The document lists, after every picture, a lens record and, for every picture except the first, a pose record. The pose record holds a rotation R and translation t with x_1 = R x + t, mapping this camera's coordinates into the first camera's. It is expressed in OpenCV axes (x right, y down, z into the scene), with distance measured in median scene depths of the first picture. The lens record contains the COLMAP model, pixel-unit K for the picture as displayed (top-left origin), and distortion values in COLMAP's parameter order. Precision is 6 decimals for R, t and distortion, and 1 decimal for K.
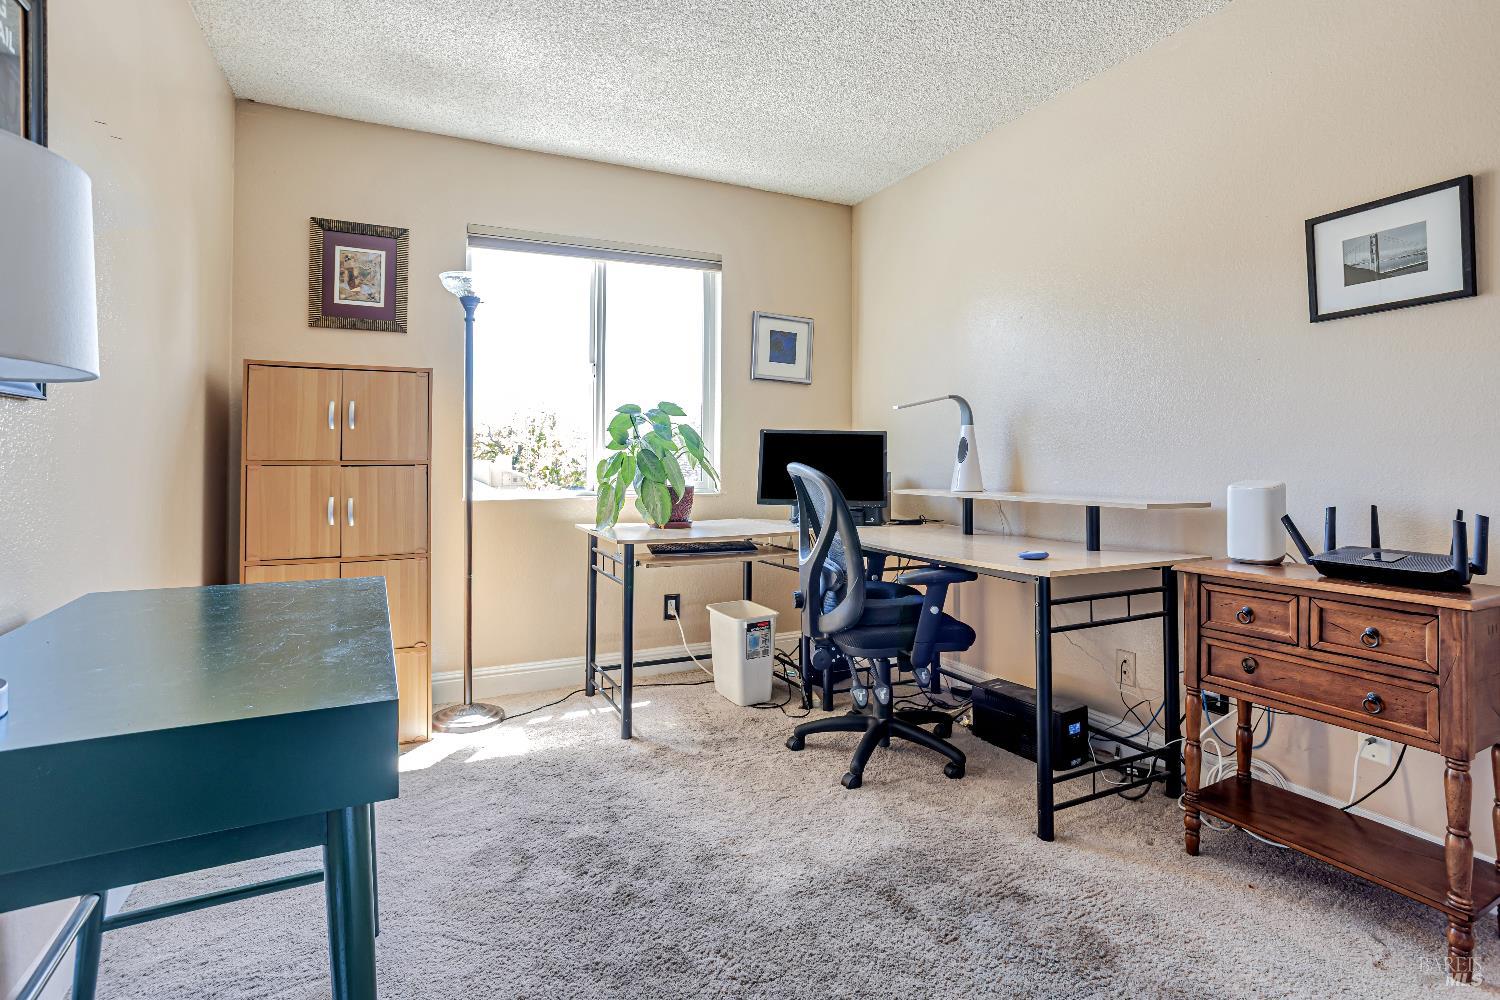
lens RADIAL K [[746.1, 0, 747.7], [0, 746.1, 452.0], [0, 0, 1]] dist [-0.049517, 0.029912]
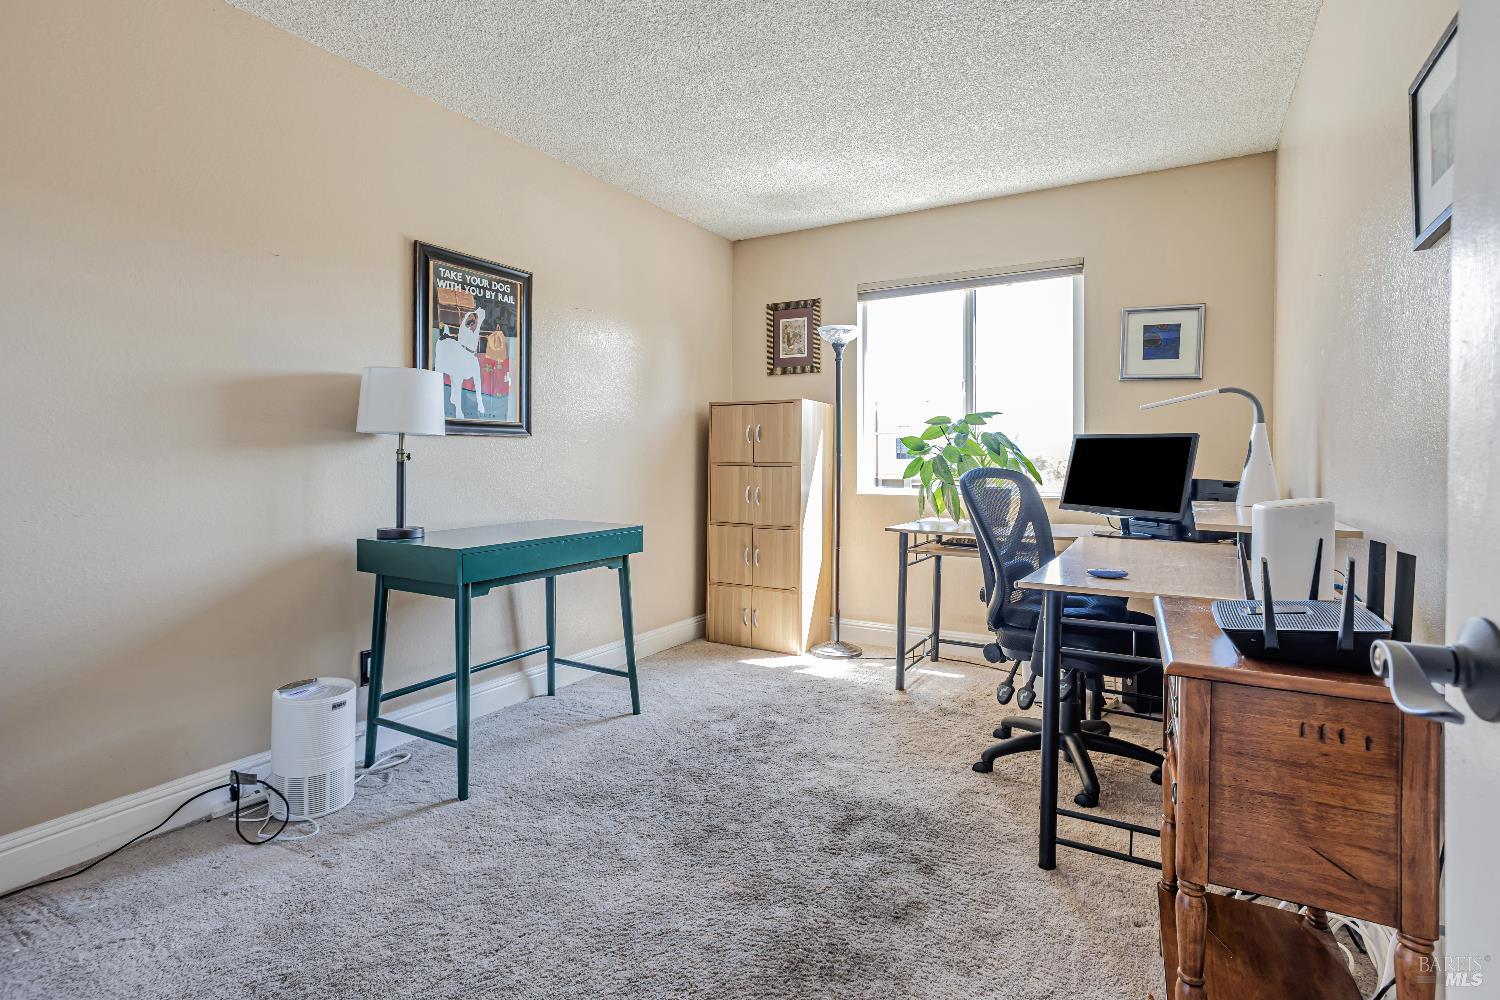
lens RADIAL K [[746.1, 0, 747.7], [0, 746.1, 452.0], [0, 0, 1]] dist [-0.049517, 0.029912]
pose [[0.542590, -0.002685, -0.839993, 0.692955], [0.000794, 0.999996, -0.002684, -0.004694], [0.839997, 0.000789, 0.542590, 0.112960]]
